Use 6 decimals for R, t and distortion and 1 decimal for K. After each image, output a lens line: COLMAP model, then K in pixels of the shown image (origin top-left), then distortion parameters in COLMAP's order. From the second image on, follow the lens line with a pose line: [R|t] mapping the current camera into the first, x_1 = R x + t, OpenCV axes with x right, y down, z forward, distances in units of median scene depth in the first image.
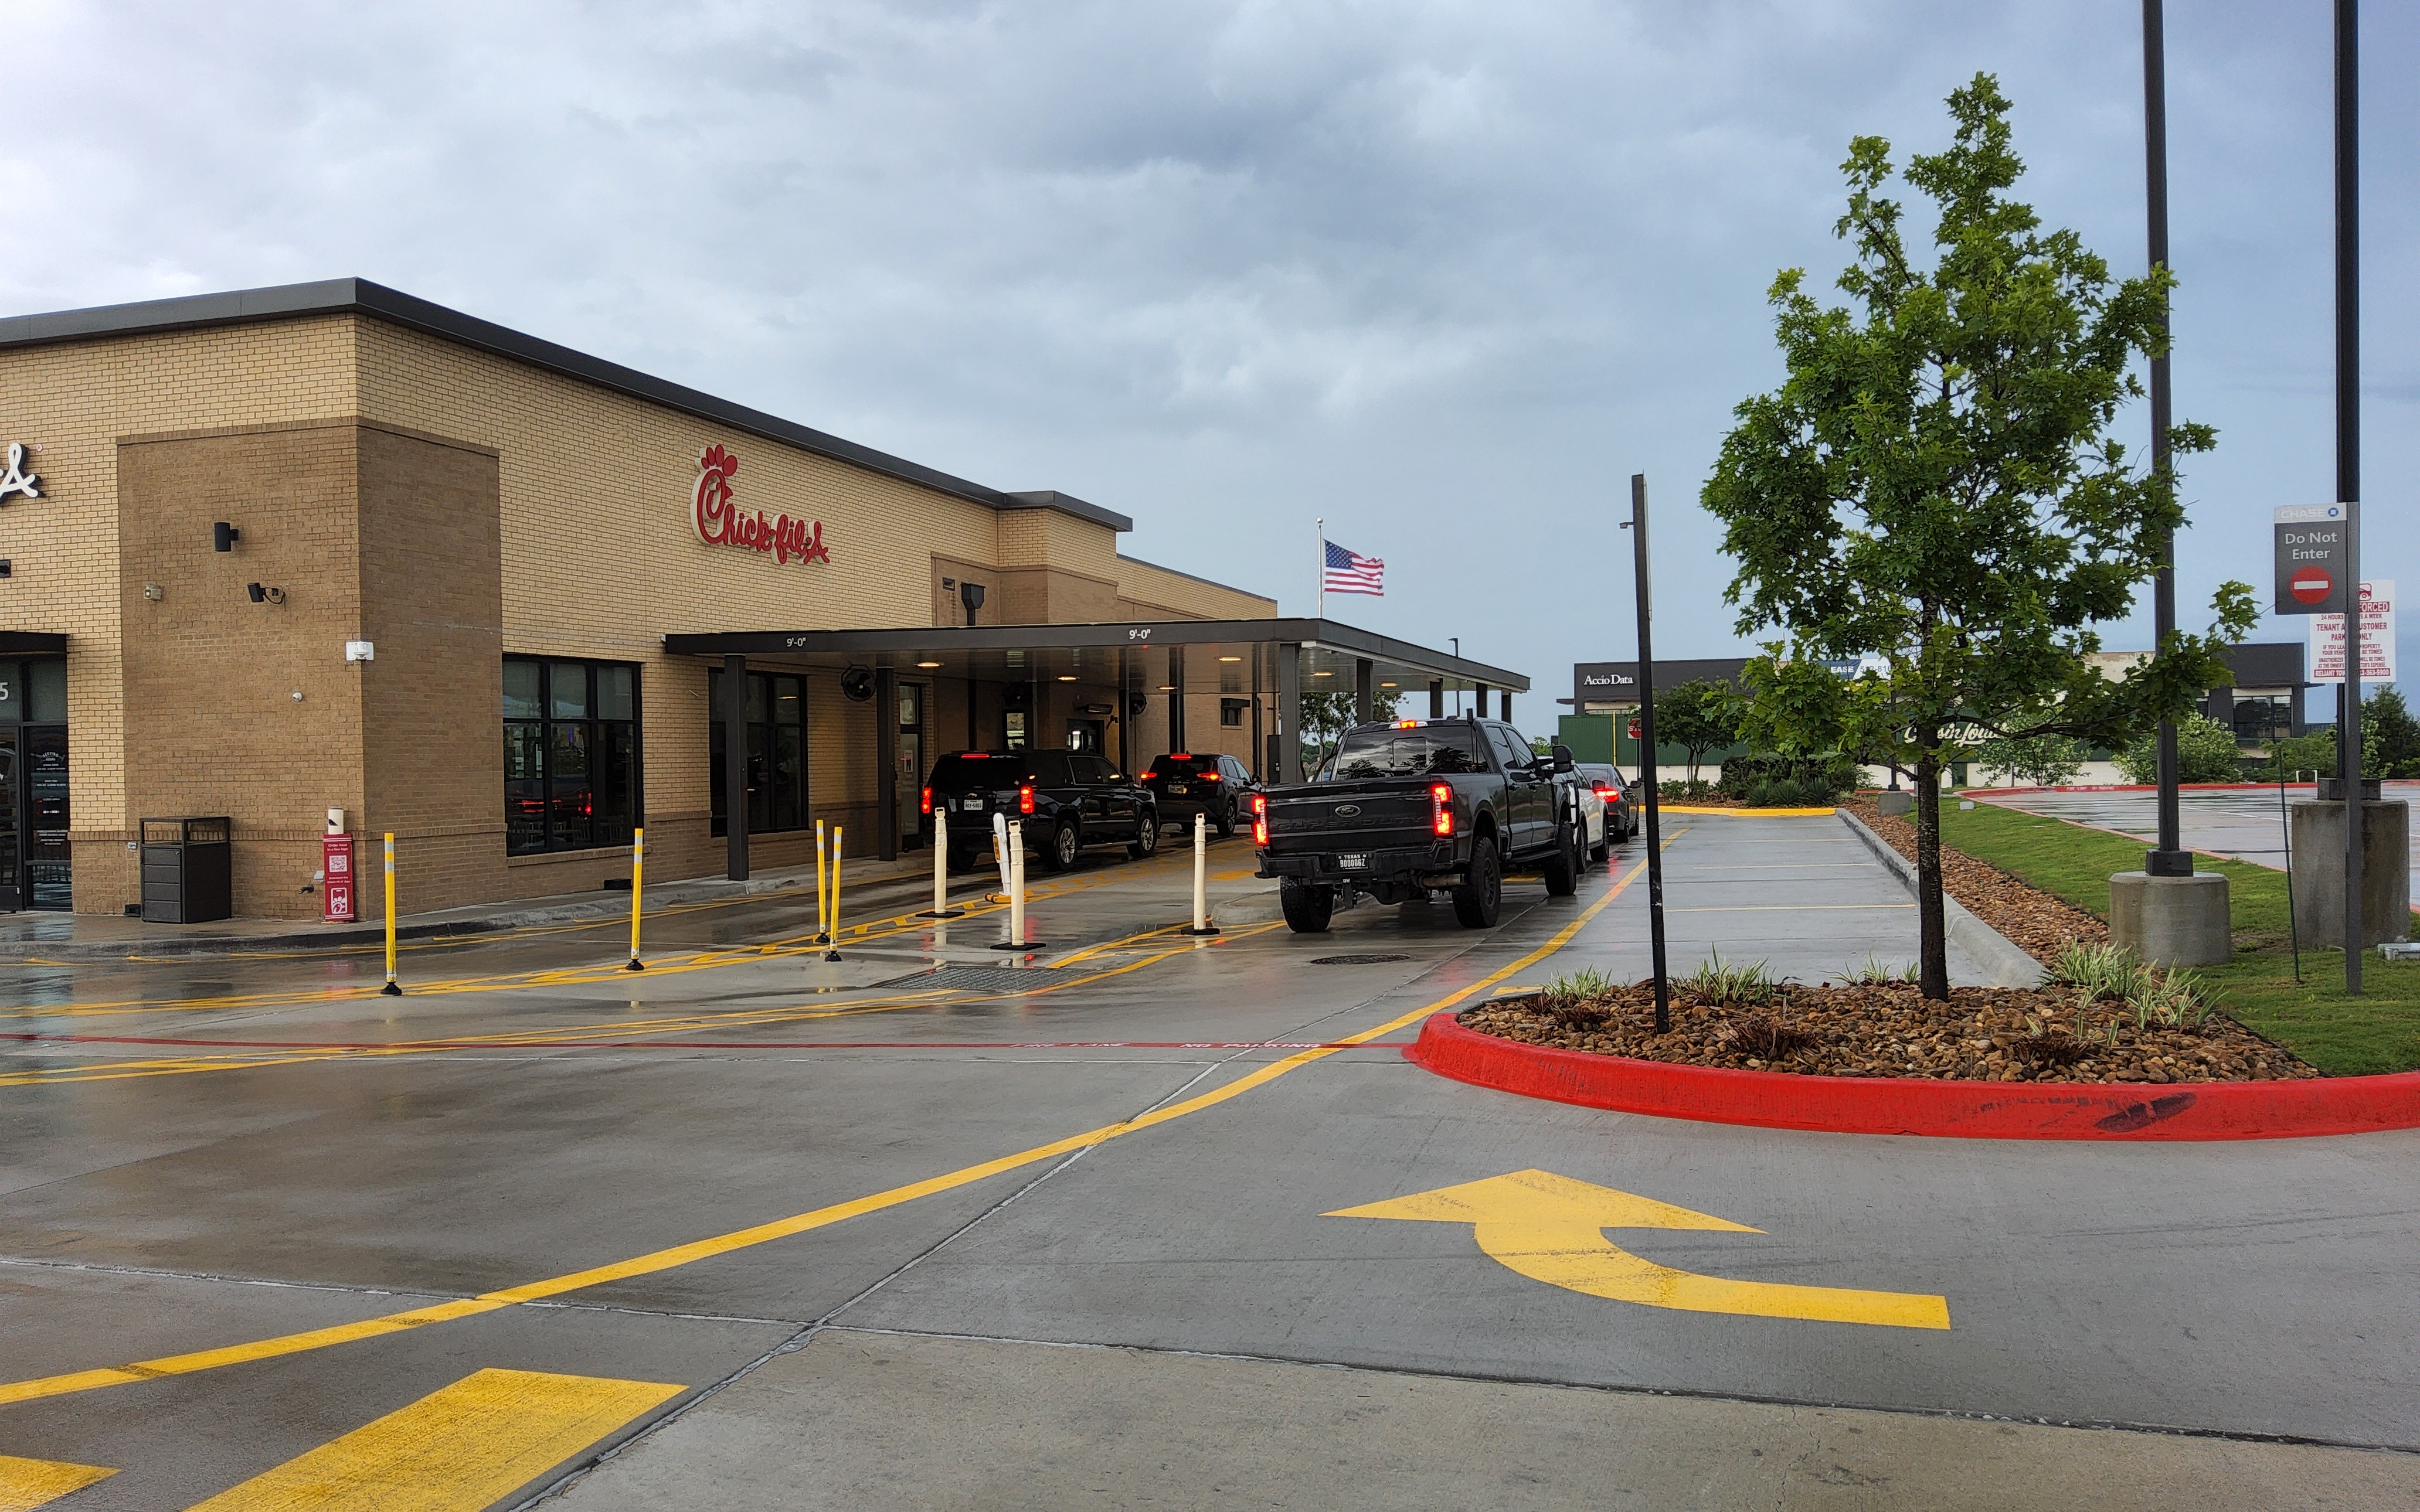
lens RADIAL K [[1829.4, 0, 1214.6], [0, 1829.4, 759.9], [0, 0, 1]] dist [0.026267, -0.055522]
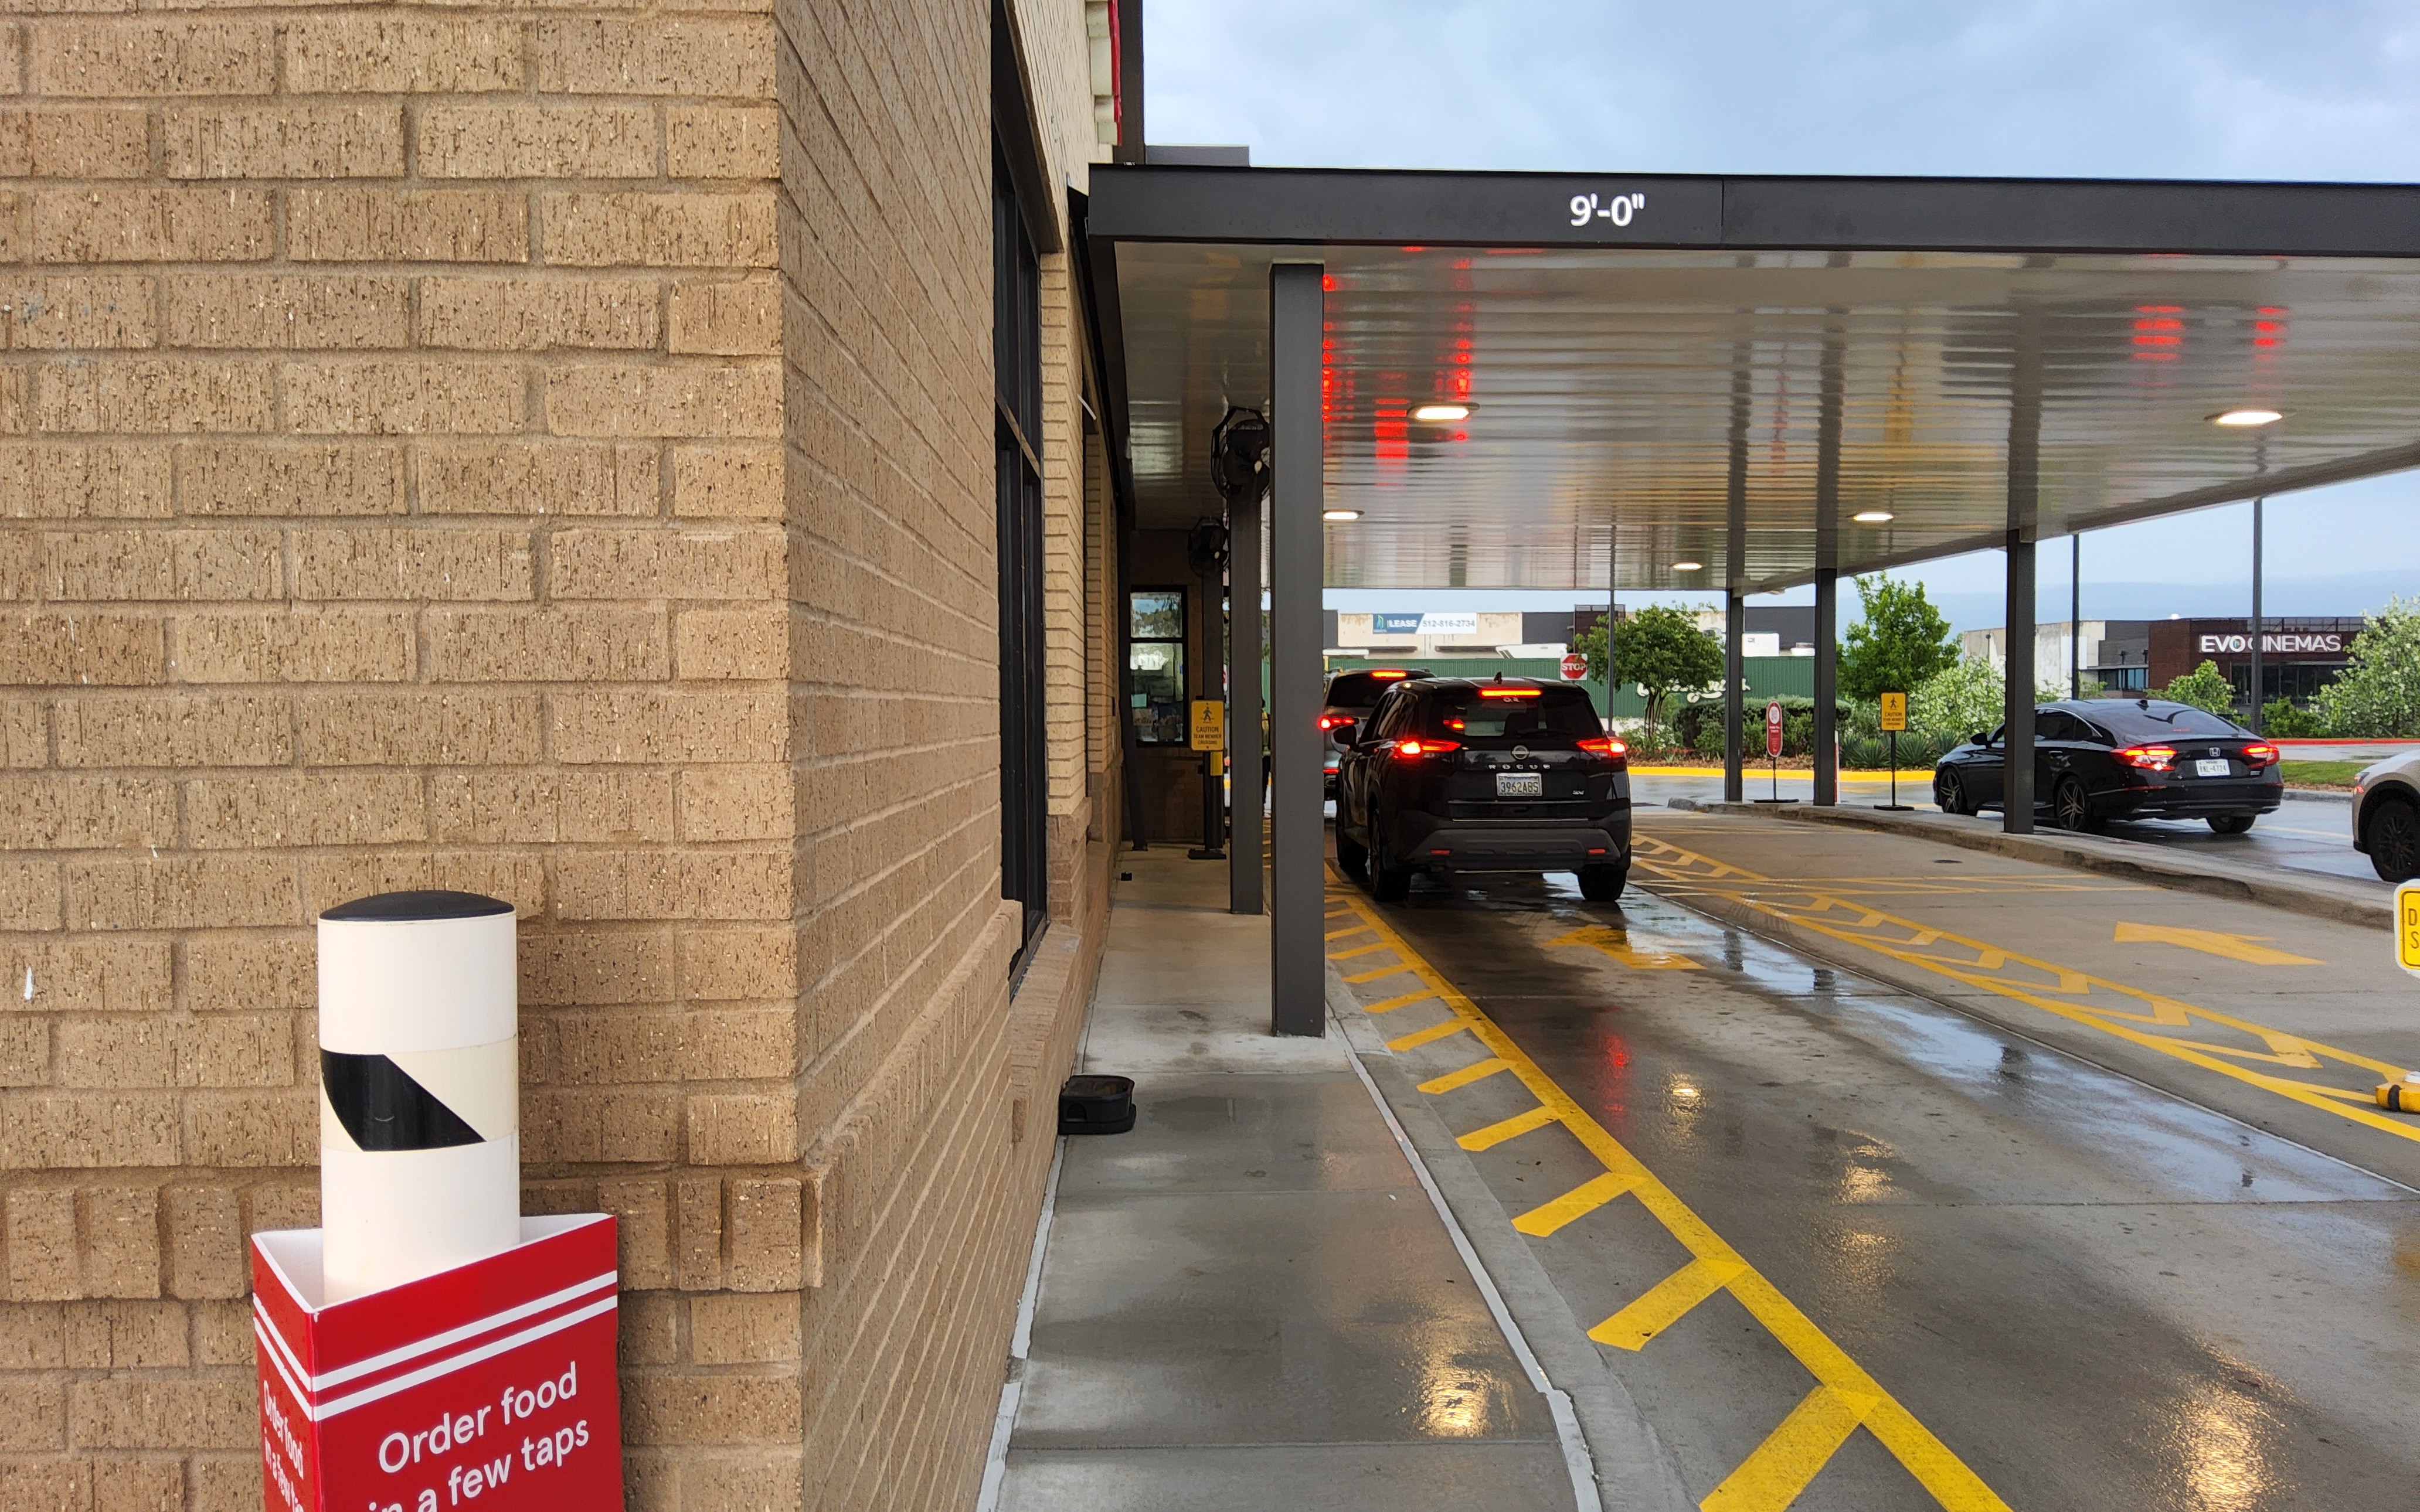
lens RADIAL K [[1829.4, 0, 1211.6], [0, 1829.4, 753.6], [0, 0, 1]] dist [0.026267, -0.055522]
pose [[0.945816, 0.002823, 0.324692, -0.471164], [-0.011455, 0.999630, 0.024679, 0.018613], [-0.324502, -0.027061, 0.945498, 0.918219]]
